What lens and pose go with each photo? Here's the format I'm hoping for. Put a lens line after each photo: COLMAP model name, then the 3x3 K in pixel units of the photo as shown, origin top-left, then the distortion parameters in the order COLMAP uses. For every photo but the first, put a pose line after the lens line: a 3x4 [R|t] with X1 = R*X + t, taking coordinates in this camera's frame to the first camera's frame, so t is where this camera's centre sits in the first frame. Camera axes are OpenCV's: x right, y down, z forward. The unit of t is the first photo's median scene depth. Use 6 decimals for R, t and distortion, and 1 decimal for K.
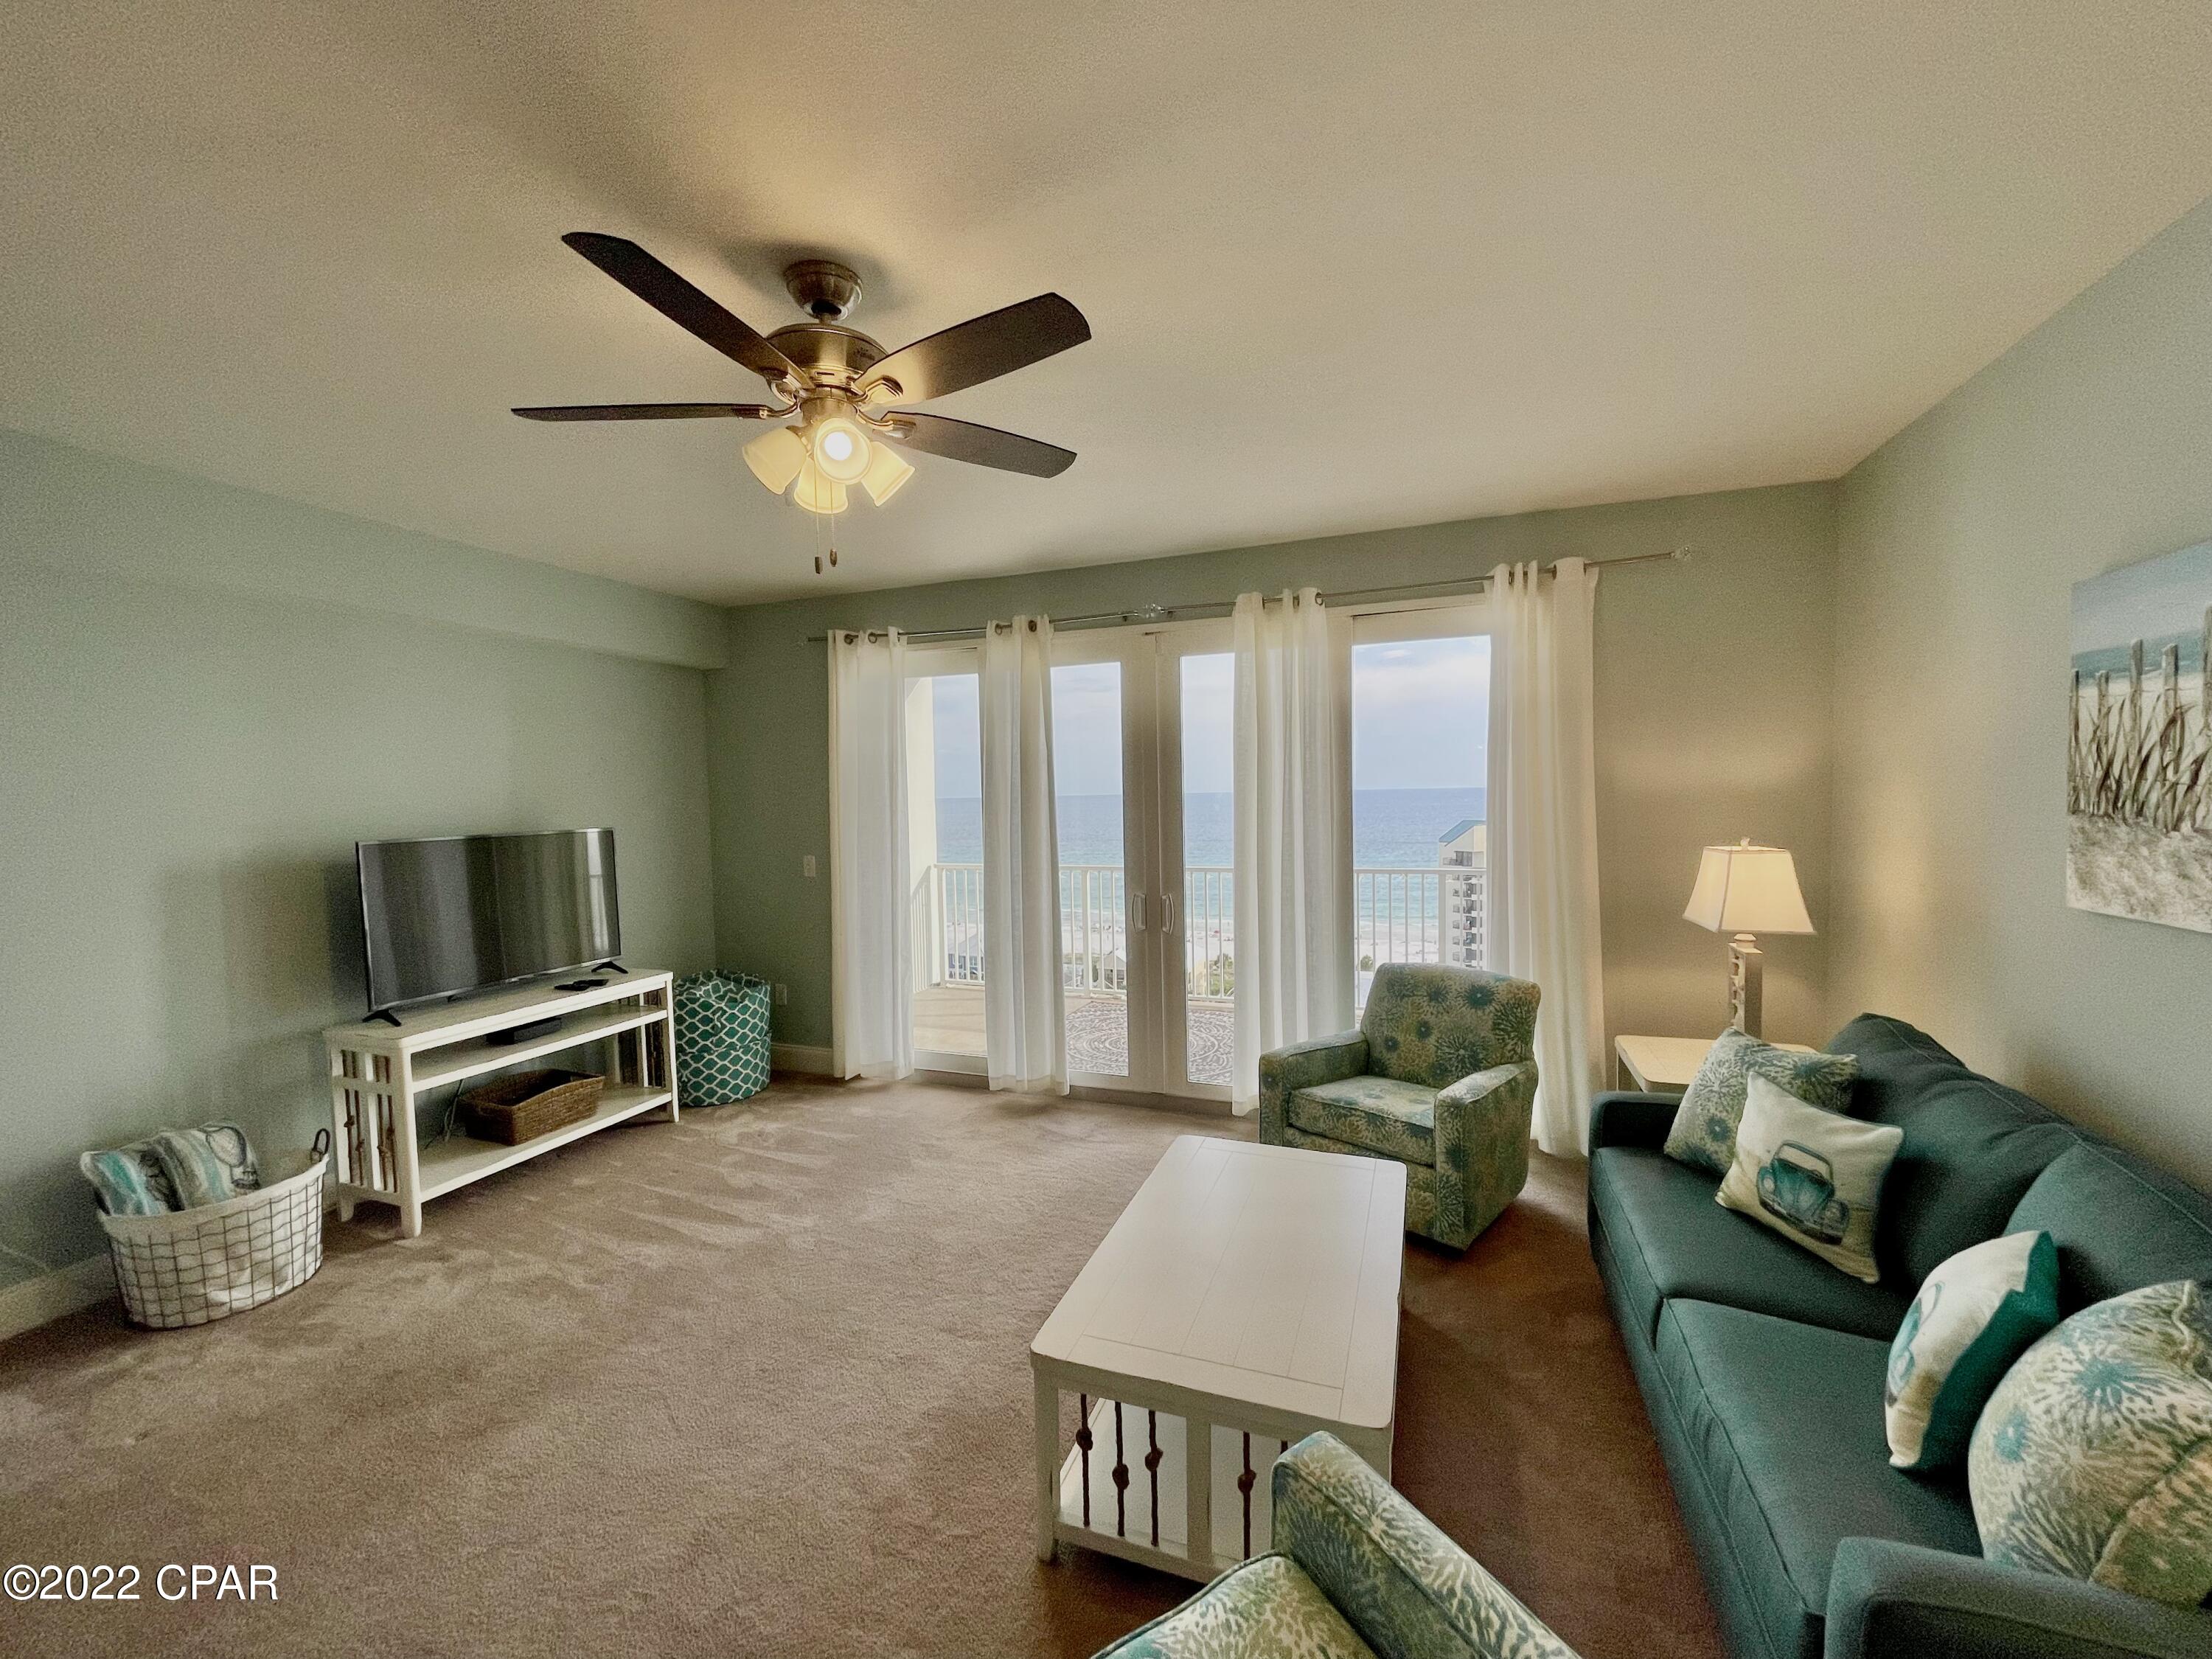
lens RADIAL K [[888.8, 0, 1101.7], [0, 888.8, 839.5], [0, 0, 1]] dist [-0.003163, 0.002192]
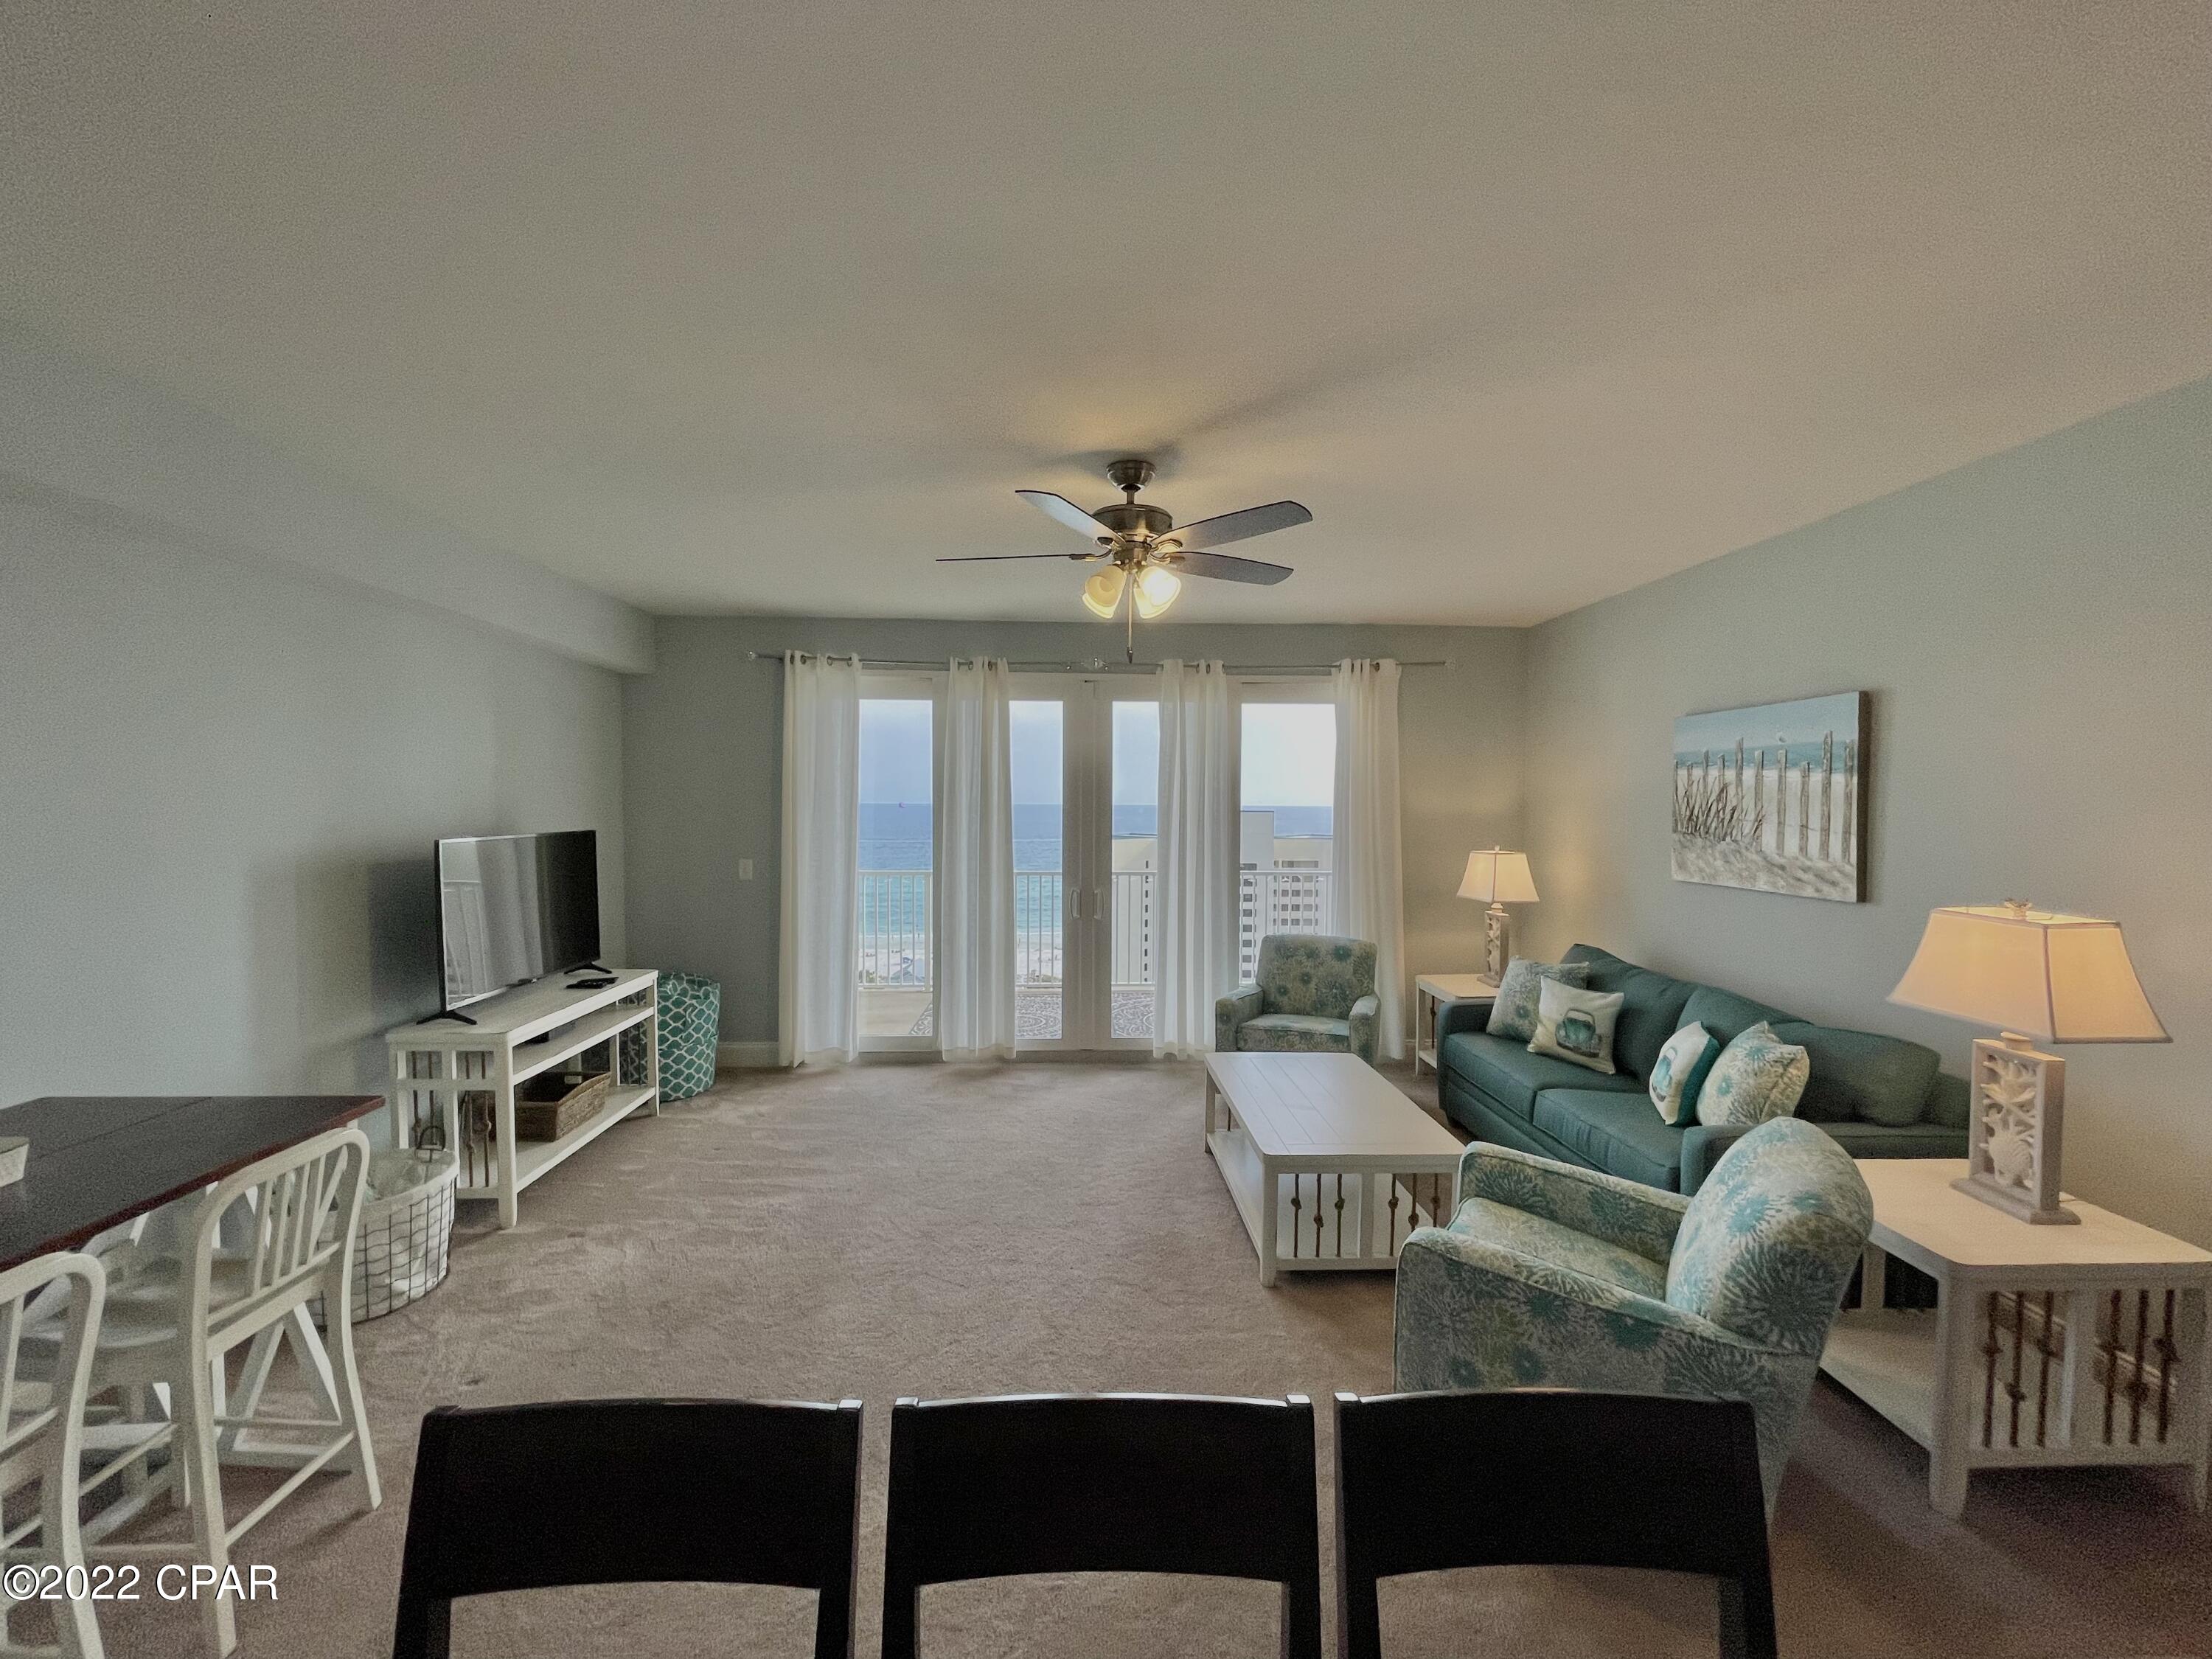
lens RADIAL K [[895.4, 0, 1102.6], [0, 895.4, 837.9], [0, 0, 1]] dist [-0.000595, -0.000235]
pose [[0.919900, 0.010564, 0.392010, -0.525060], [-0.004389, 0.999852, -0.016645, 0.013124], [-0.392127, 0.013591, 0.919811, -0.206950]]
